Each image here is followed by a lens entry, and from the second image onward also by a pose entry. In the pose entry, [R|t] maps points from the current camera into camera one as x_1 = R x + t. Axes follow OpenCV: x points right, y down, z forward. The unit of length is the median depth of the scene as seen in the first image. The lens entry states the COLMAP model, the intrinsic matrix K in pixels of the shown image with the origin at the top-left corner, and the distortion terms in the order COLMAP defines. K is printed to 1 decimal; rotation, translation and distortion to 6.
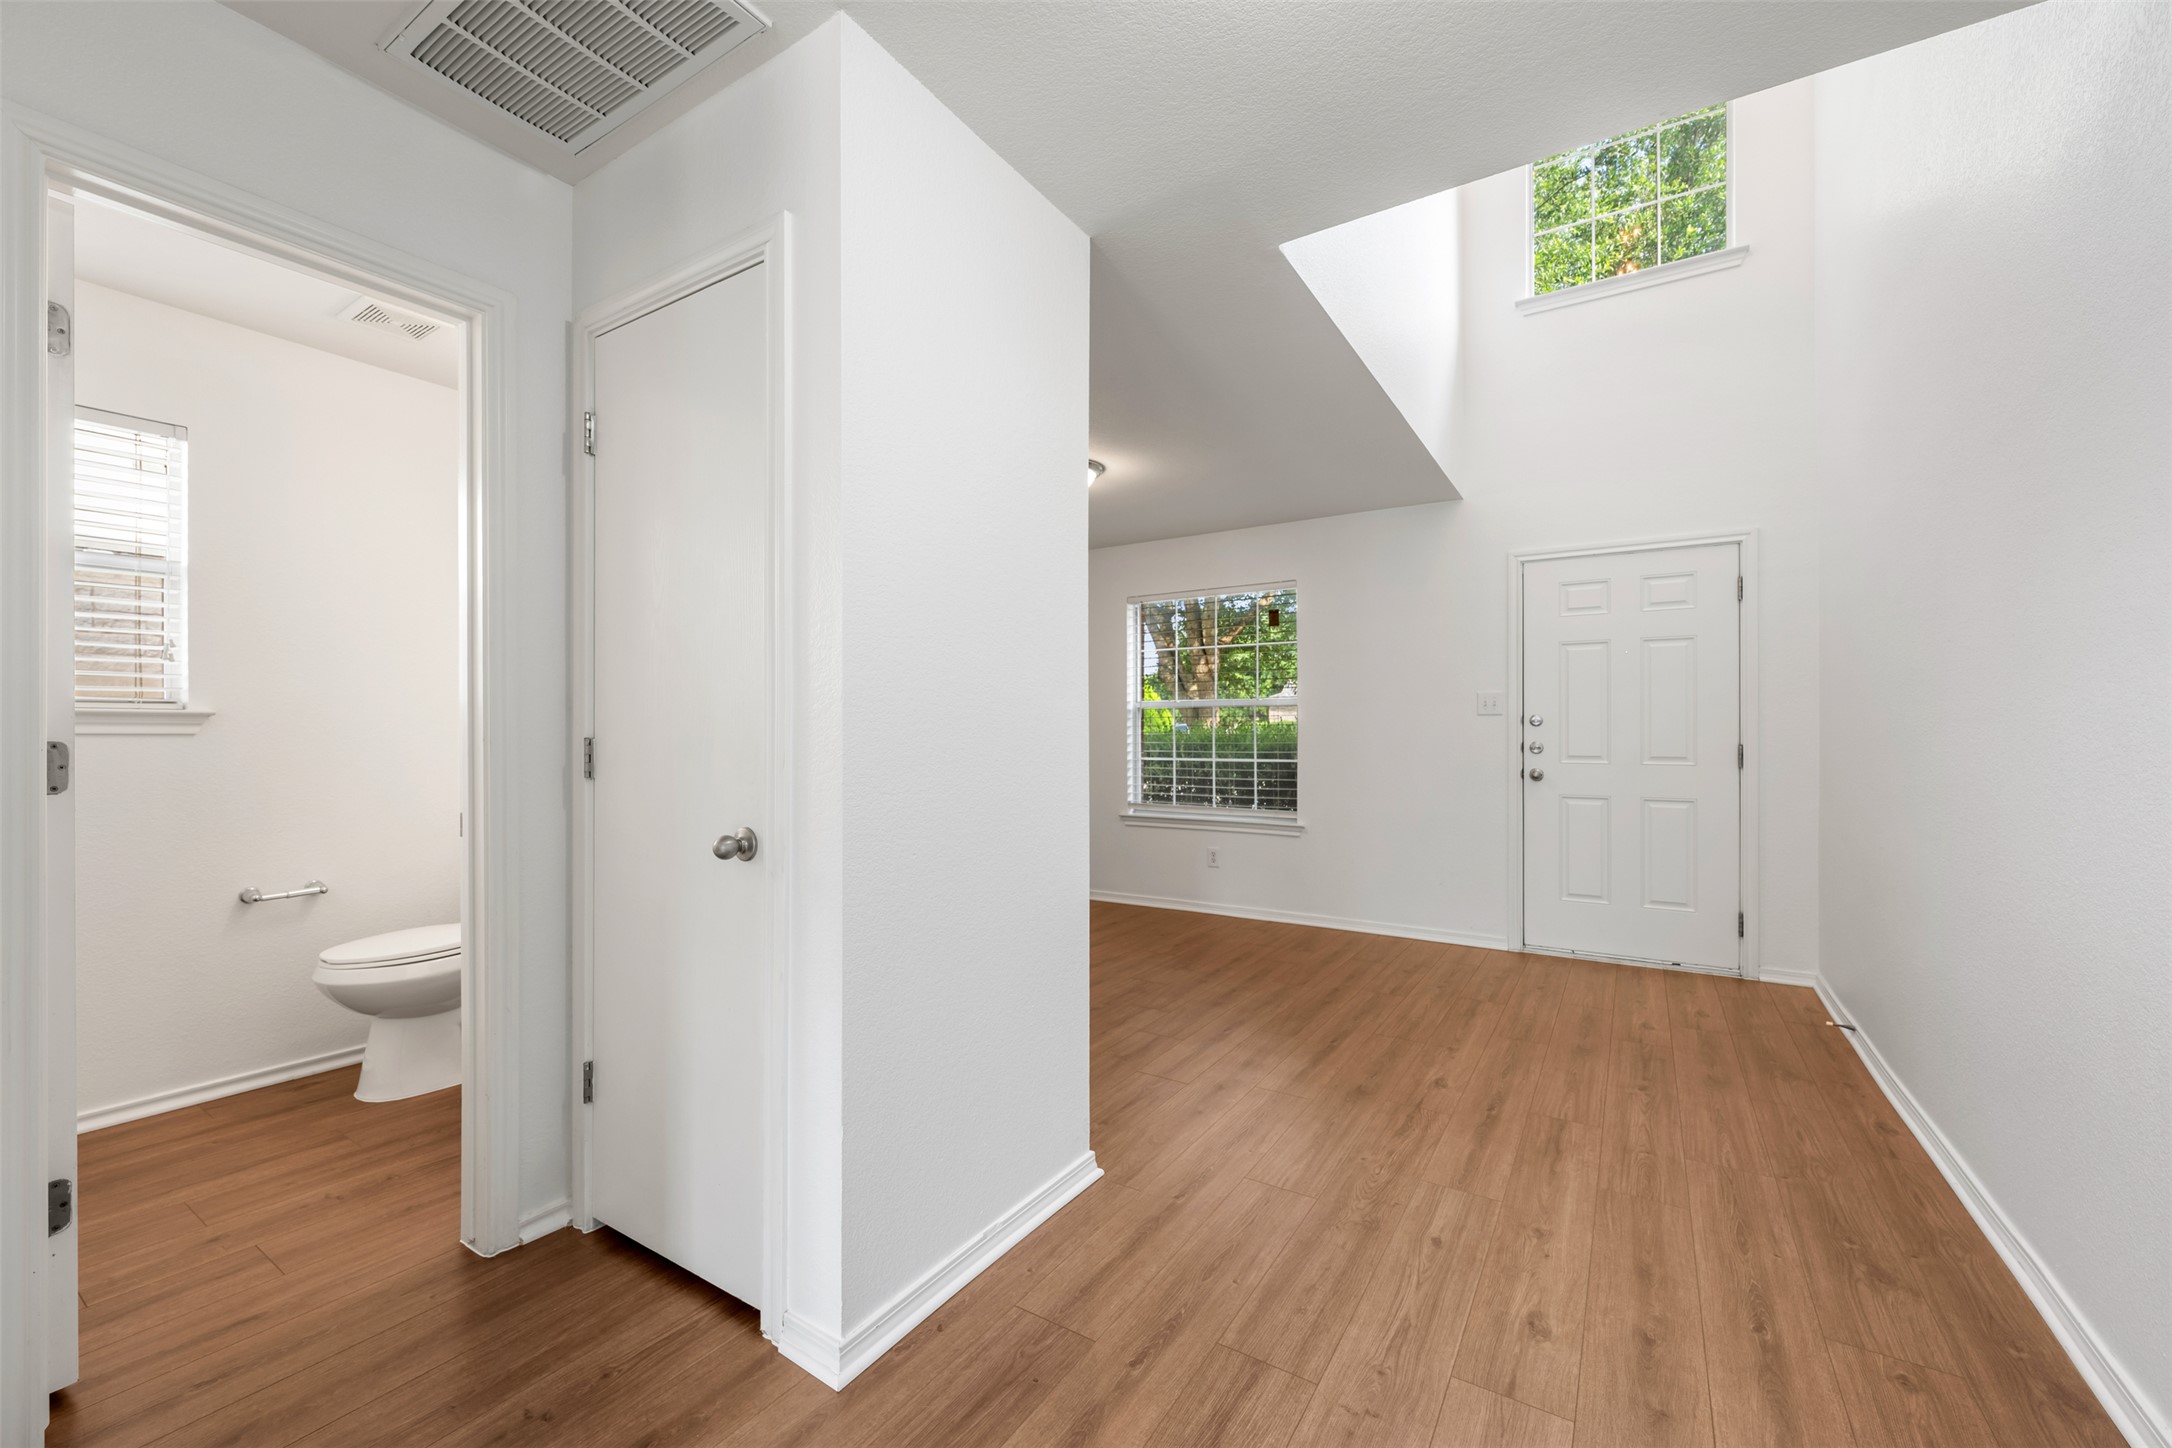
lens RADIAL K [[862.3, 0, 1086.4], [0, 862.3, 732.8], [0, 0, 1]] dist [-0.000817, 0.000112]
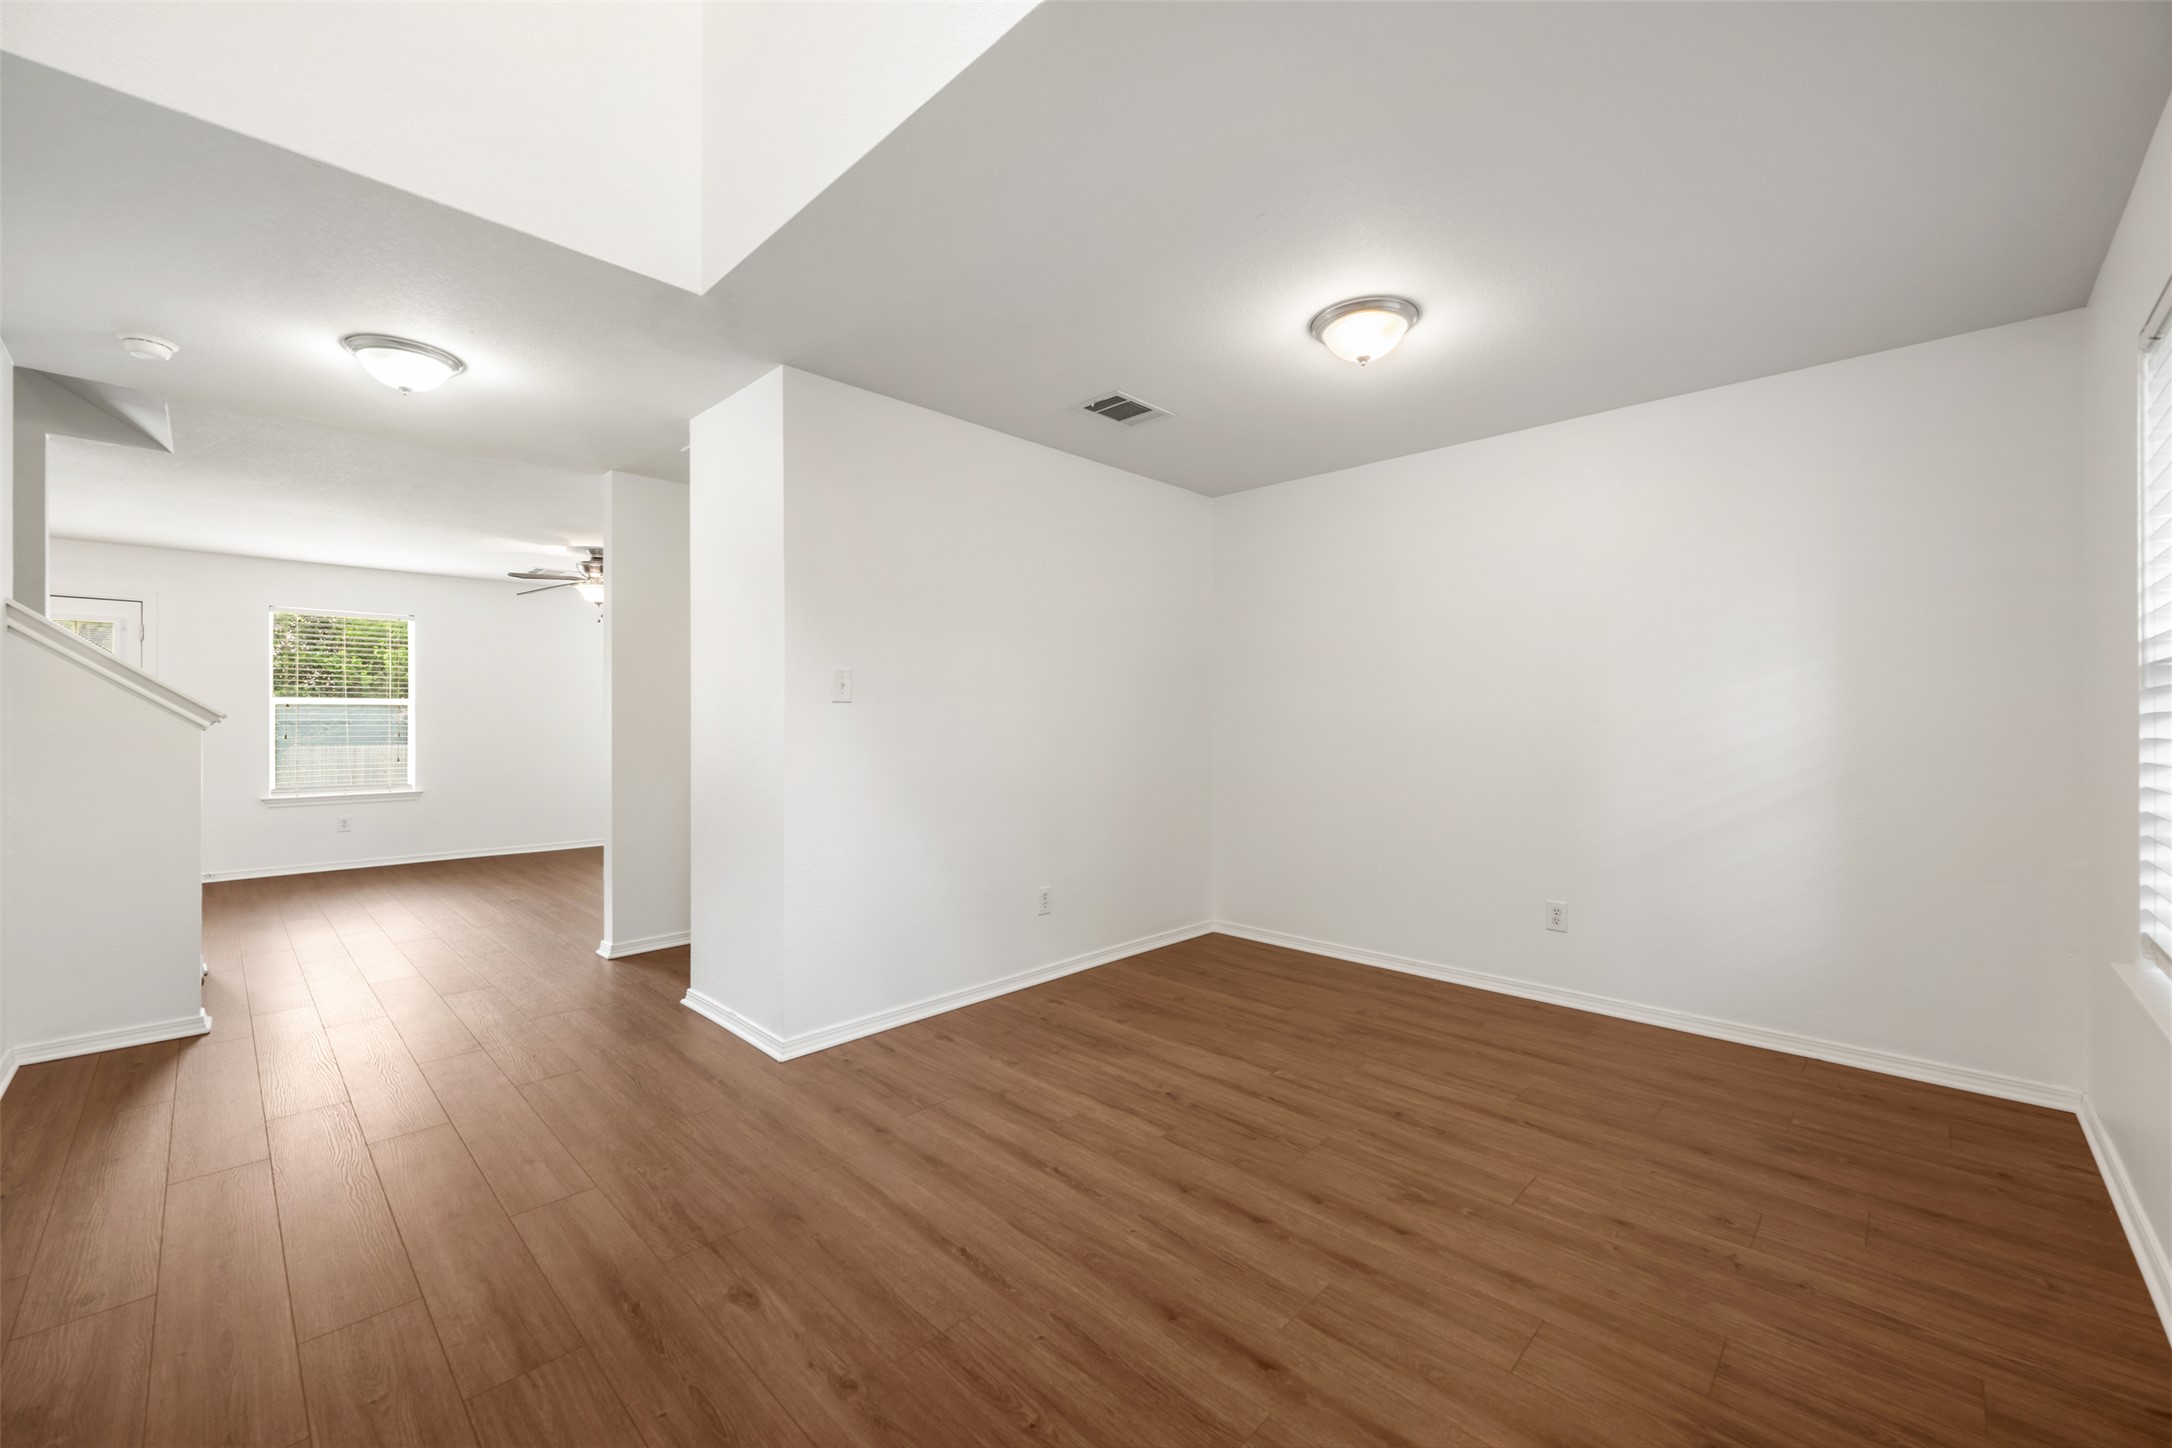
lens RADIAL K [[862.3, 0, 1086.3], [0, 862.3, 716.3], [0, 0, 1]] dist [-0.000817, 0.000112]
pose [[-0.206317, -0.007018, -0.978460, 0.975230], [0.003711, 0.999961, -0.007955, -0.009452], [0.978478, -0.005272, -0.206283, 1.375784]]
